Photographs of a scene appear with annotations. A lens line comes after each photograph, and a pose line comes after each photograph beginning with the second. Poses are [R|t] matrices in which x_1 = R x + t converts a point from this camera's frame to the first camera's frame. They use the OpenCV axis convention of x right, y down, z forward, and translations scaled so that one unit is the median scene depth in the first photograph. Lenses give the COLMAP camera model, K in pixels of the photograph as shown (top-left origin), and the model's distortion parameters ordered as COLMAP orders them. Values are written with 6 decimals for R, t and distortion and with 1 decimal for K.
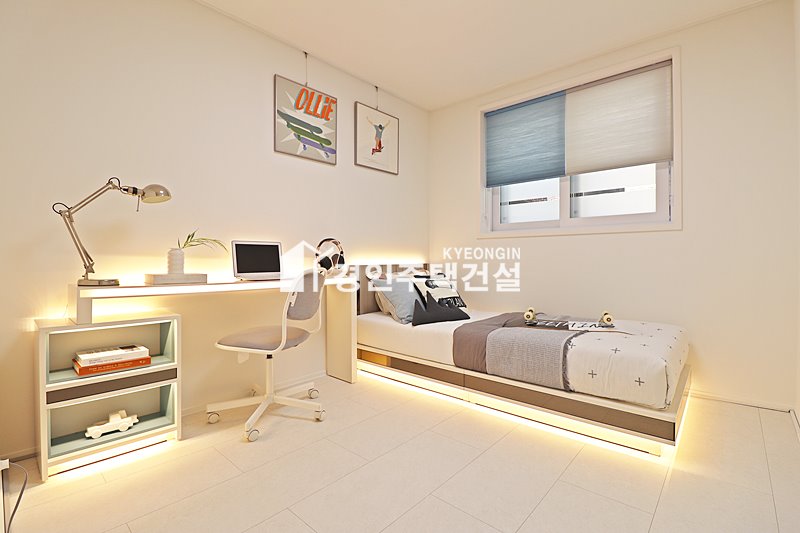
lens RADIAL K [[370.7, 0, 404.2], [0, 370.7, 263.5], [0, 0, 1]] dist [0.001525, -0.014369]
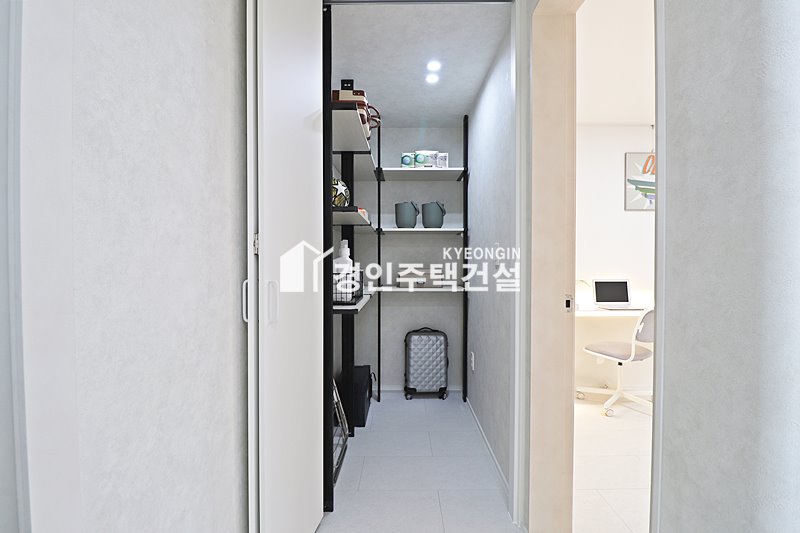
lens RADIAL K [[367.3, 0, 404.2], [0, 367.3, 262.6], [0, 0, 1]] dist [-0.002909, -0.013385]
pose [[0.661783, 0.011468, -0.749608, 0.130062], [-0.009208, 0.999932, 0.007169, -0.134465], [0.749639, 0.002158, 0.661843, -0.531319]]
